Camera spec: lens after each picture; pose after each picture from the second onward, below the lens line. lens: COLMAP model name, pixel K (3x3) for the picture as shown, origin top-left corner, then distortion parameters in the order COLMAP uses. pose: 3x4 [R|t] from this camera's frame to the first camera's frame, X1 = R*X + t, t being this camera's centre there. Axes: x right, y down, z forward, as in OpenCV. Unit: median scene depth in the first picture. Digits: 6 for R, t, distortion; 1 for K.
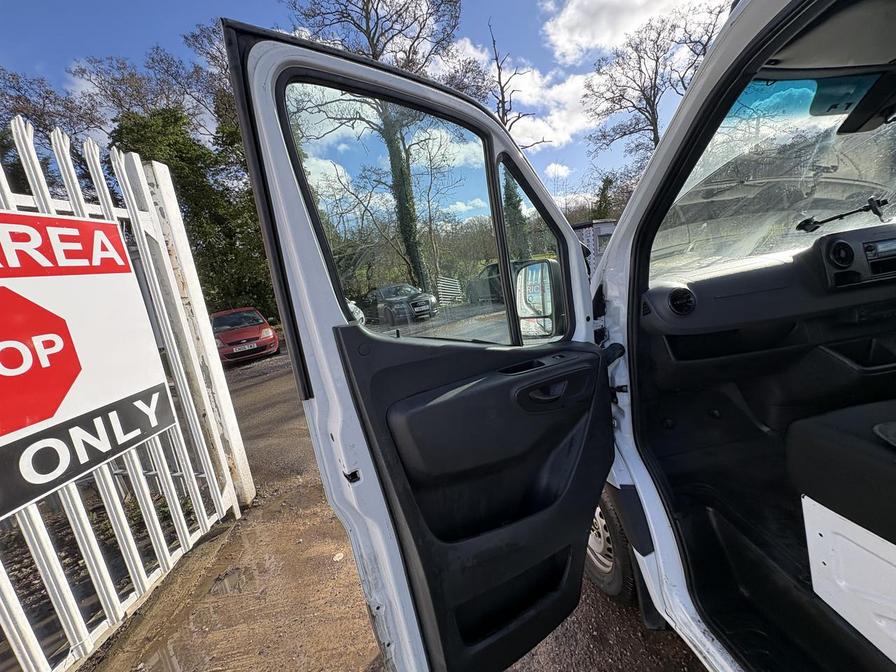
lens RADIAL K [[354.2, 0, 450.6], [0, 354.2, 338.4], [0, 0, 1]] dist [-0.002022, 0.000072]
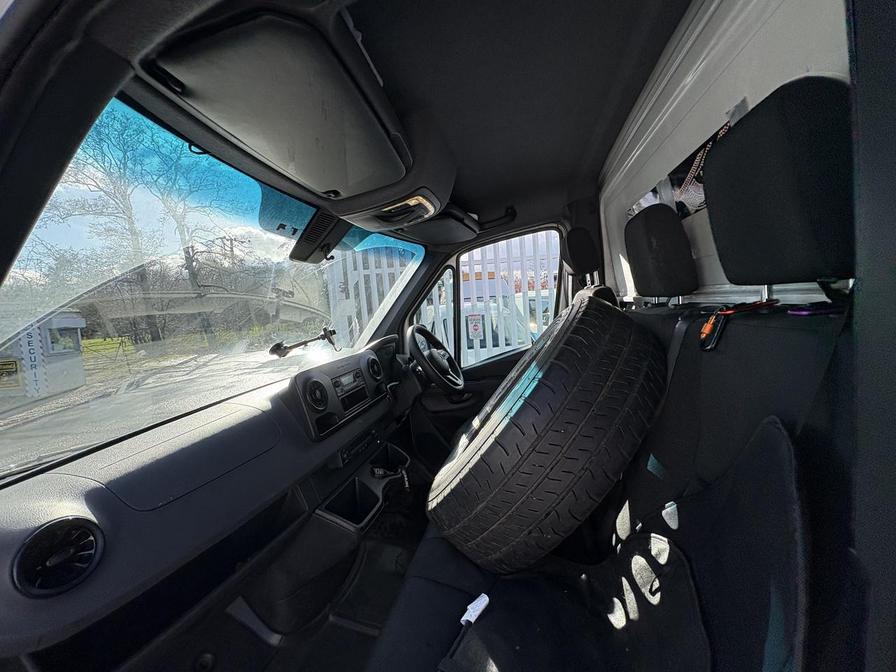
lens RADIAL K [[362.3, 0, 441.1], [0, 362.3, 332.6], [0, 0, 1]] dist [-0.002304, -0.000087]
pose [[0.372468, 0.048149, 0.926795, 0.390309], [0.216265, 0.966656, -0.137134, -0.186646], [-0.902495, 0.251511, 0.349635, 0.374996]]
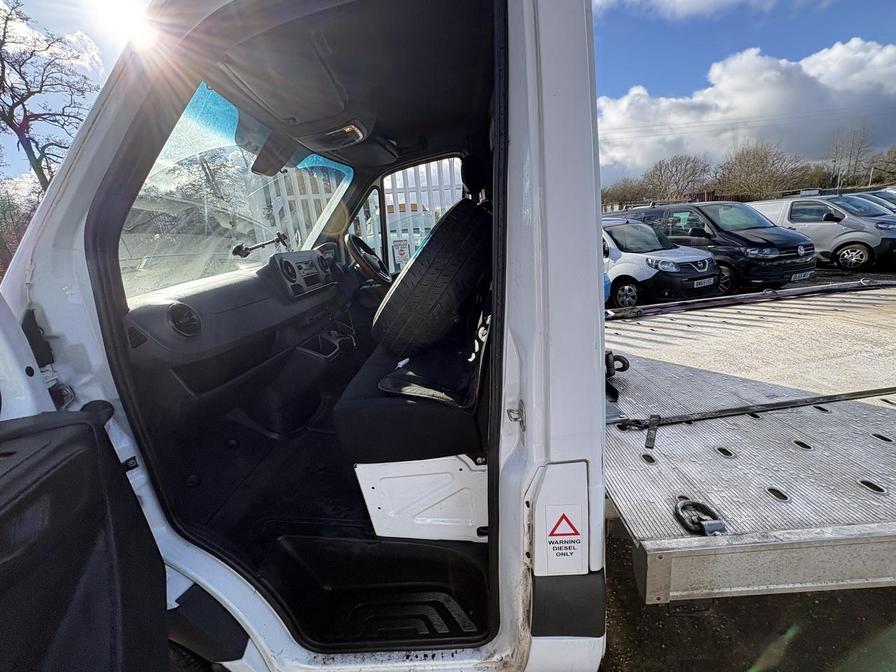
lens RADIAL K [[358.3, 0, 445.7], [0, 358.3, 337.0], [0, 0, 1]] dist [0.000473, -0.000165]
pose [[0.171735, -0.137069, 0.975561, -0.026618], [0.261669, 0.961049, 0.088966, 0.011445], [-0.949756, 0.239995, 0.200912, 0.281672]]
